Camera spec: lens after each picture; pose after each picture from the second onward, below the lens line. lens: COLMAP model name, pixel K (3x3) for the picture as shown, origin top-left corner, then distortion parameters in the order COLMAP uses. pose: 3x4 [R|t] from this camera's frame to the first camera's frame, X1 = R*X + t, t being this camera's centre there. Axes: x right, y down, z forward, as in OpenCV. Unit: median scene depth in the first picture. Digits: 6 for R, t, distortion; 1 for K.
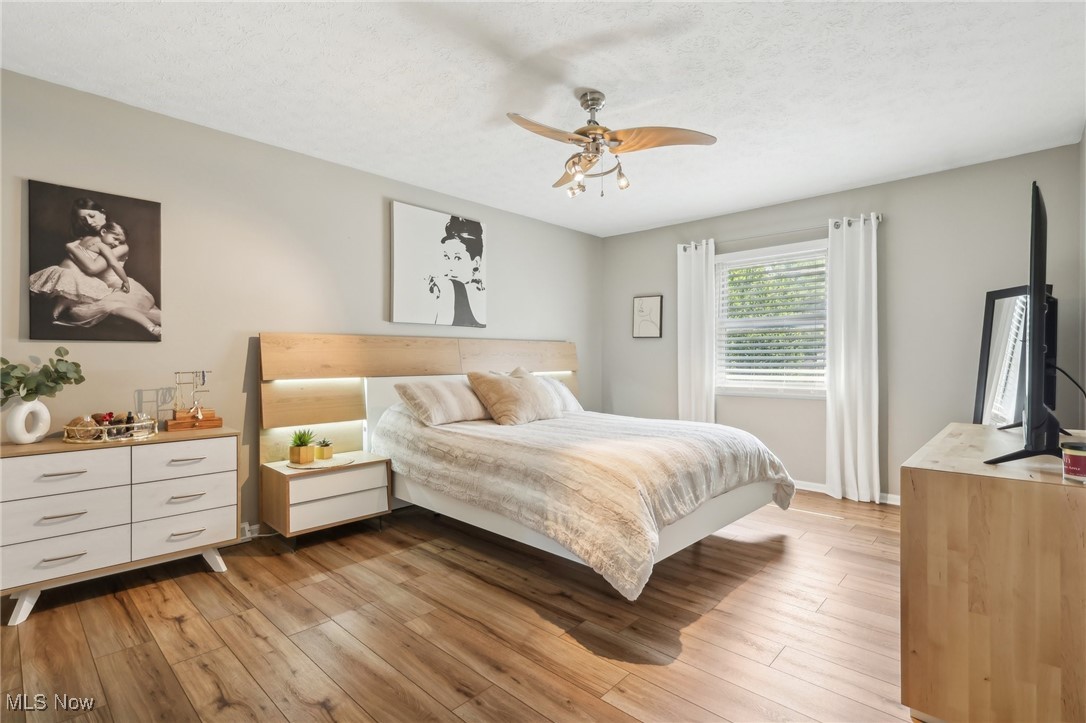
lens RADIAL K [[508.9, 0, 544.2], [0, 508.9, 362.1], [0, 0, 1]] dist [-0.000479, 0.001209]
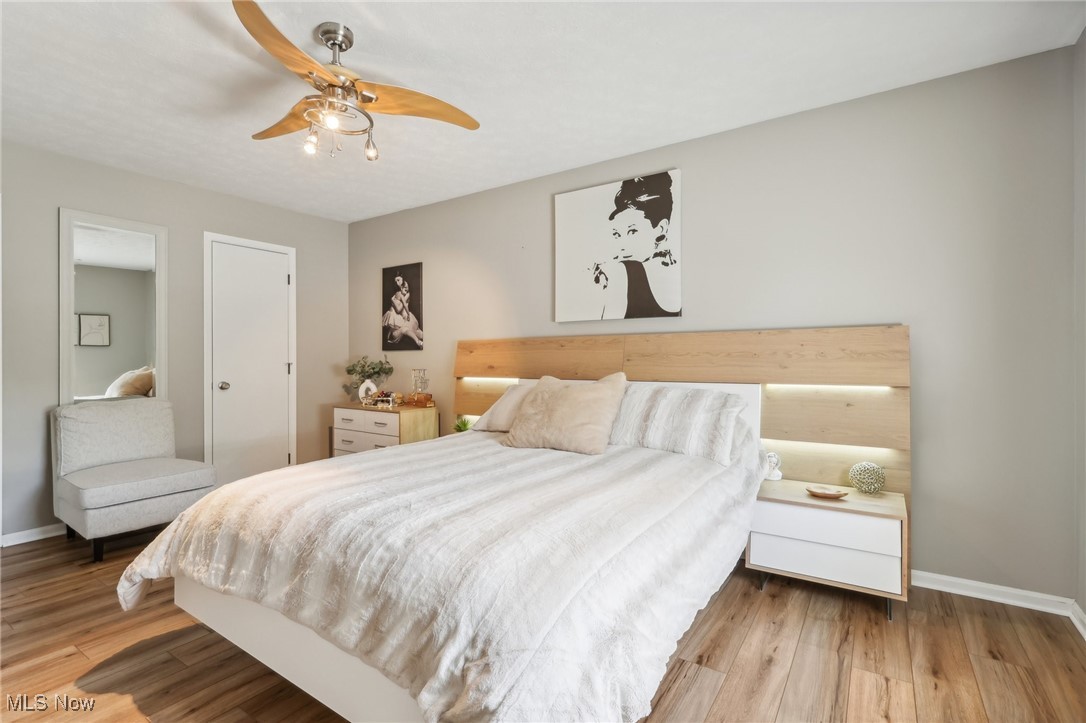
lens RADIAL K [[508.9, 0, 543.1], [0, 508.9, 359.3], [0, 0, 1]] dist [-0.000479, 0.001209]
pose [[0.166299, 0.000682, -0.986075, 0.627884], [-0.003558, 0.999994, 0.000092, -0.008798], [0.986069, 0.003493, 0.166300, 0.801923]]
